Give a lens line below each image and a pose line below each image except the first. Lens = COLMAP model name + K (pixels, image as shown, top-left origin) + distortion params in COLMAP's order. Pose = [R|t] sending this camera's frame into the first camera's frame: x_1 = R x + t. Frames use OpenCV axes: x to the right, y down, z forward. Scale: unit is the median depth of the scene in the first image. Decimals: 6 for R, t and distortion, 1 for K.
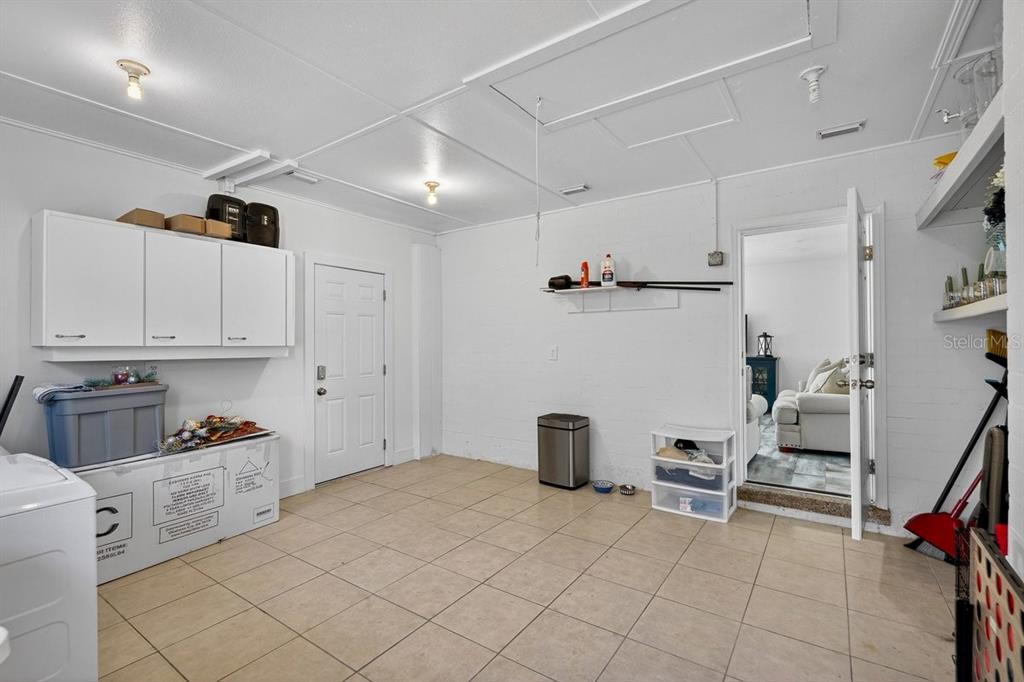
lens RADIAL K [[458.7, 0, 509.4], [0, 458.7, 341.6], [0, 0, 1]] dist [0.001820, 0.000130]
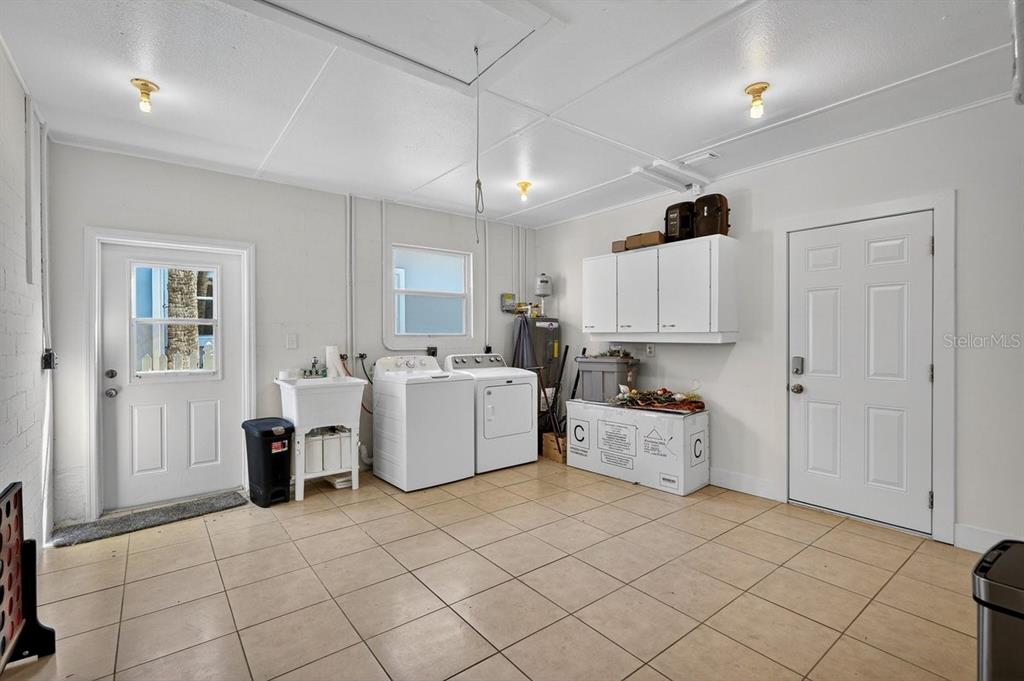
lens RADIAL K [[458.7, 0, 509.4], [0, 458.7, 341.1], [0, 0, 1]] dist [0.001820, 0.000130]
pose [[-0.290898, 0.020513, -0.956534, 0.669032], [0.010783, 0.999777, 0.018161, 0.006123], [0.956693, -0.005031, -0.291054, 0.984425]]
